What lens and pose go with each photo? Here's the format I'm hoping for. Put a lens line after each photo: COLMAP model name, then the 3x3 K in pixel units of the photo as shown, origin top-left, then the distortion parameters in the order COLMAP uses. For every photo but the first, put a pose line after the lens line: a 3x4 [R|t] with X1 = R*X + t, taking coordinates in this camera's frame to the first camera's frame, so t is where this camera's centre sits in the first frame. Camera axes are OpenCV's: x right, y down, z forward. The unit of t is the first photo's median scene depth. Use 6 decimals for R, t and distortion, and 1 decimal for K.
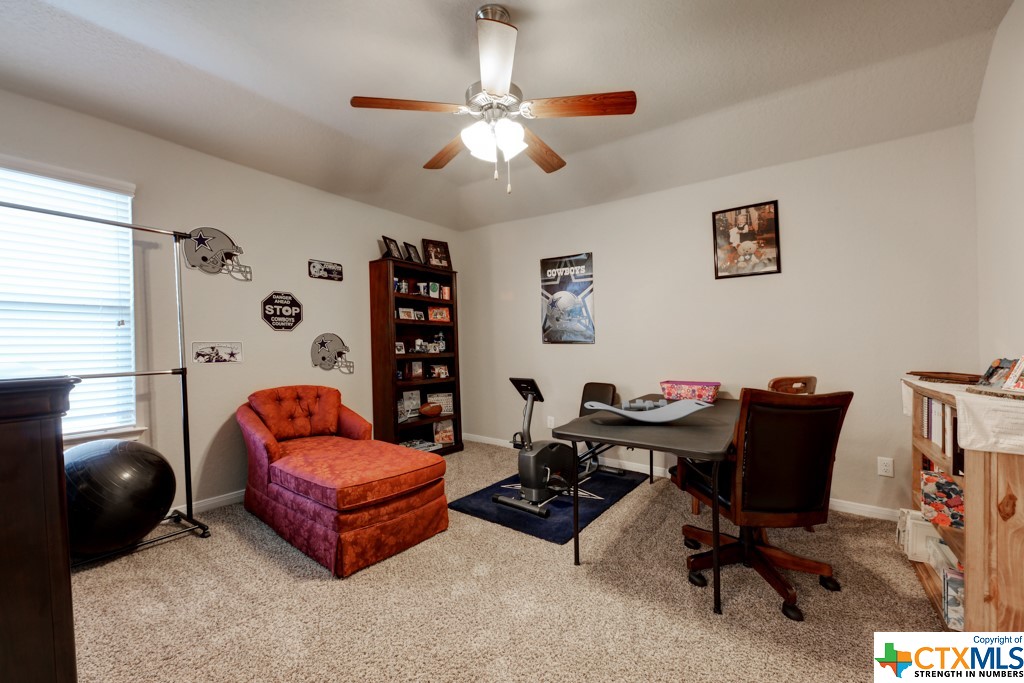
lens RADIAL K [[418.2, 0, 510.3], [0, 418.2, 335.5], [0, 0, 1]] dist [0.014232, -0.000852]
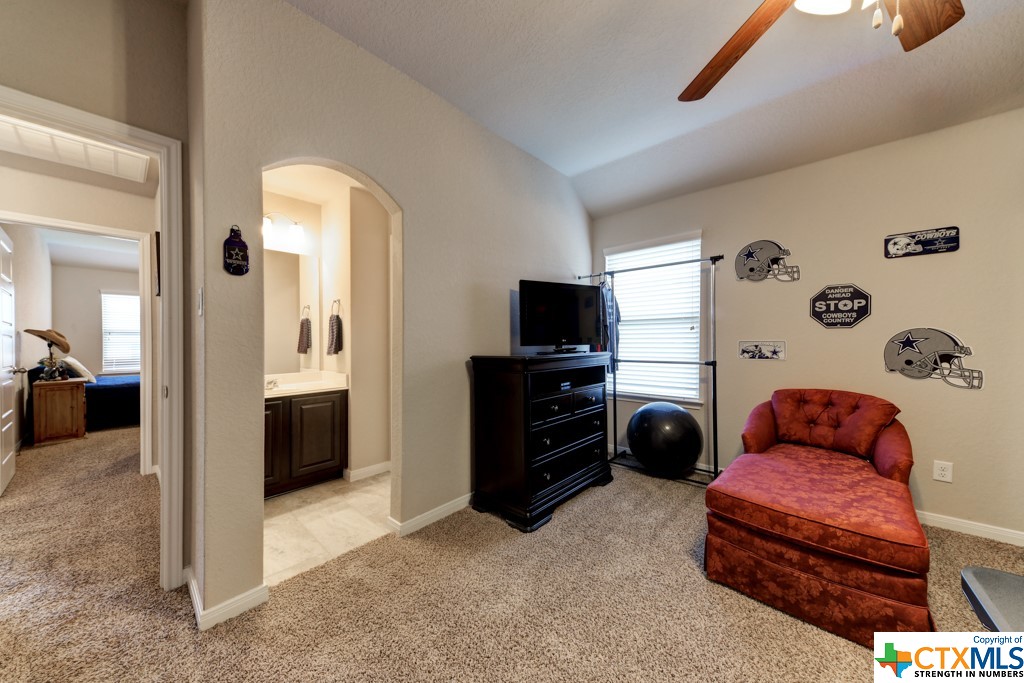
lens RADIAL K [[358.9, 0, 510.7], [0, 358.9, 346.2], [0, 0, 1]] dist [0.004549, -0.001372]
pose [[-0.123326, 0.011803, -0.992296, 0.324942], [0.017742, 0.999796, 0.009688, 0.008269], [0.992208, -0.016410, -0.123511, 0.426401]]
